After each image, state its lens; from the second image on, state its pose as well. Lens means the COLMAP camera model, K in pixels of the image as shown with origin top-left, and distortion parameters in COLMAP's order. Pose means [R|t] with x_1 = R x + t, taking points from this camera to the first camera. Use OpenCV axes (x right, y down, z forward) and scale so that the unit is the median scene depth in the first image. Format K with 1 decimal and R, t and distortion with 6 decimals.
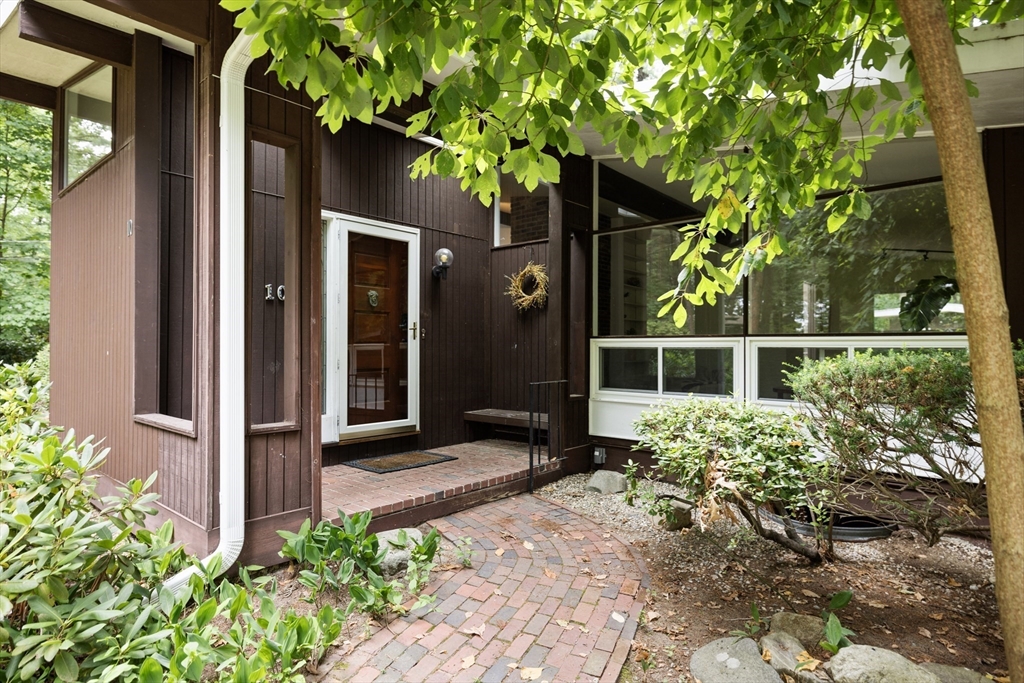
lens RADIAL K [[559.5, 0, 512.0], [0, 559.5, 341.5], [0, 0, 1]] dist [0.000319, 0.000037]
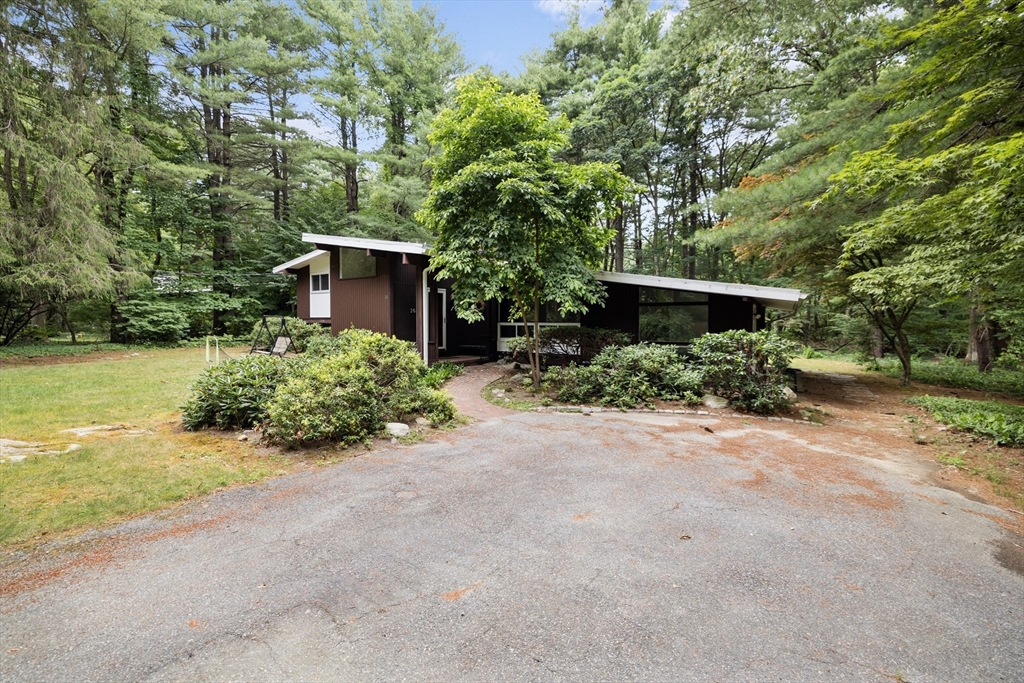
lens RADIAL K [[434.9, 0, 503.6], [0, 434.9, 325.6], [0, 0, 1]] dist [0.001213, 0.000103]
pose [[0.990336, 0.000549, 0.138688, -0.200211], [-0.003206, 0.999816, 0.018935, -0.040744], [-0.138652, -0.019196, 0.990155, -1.714737]]
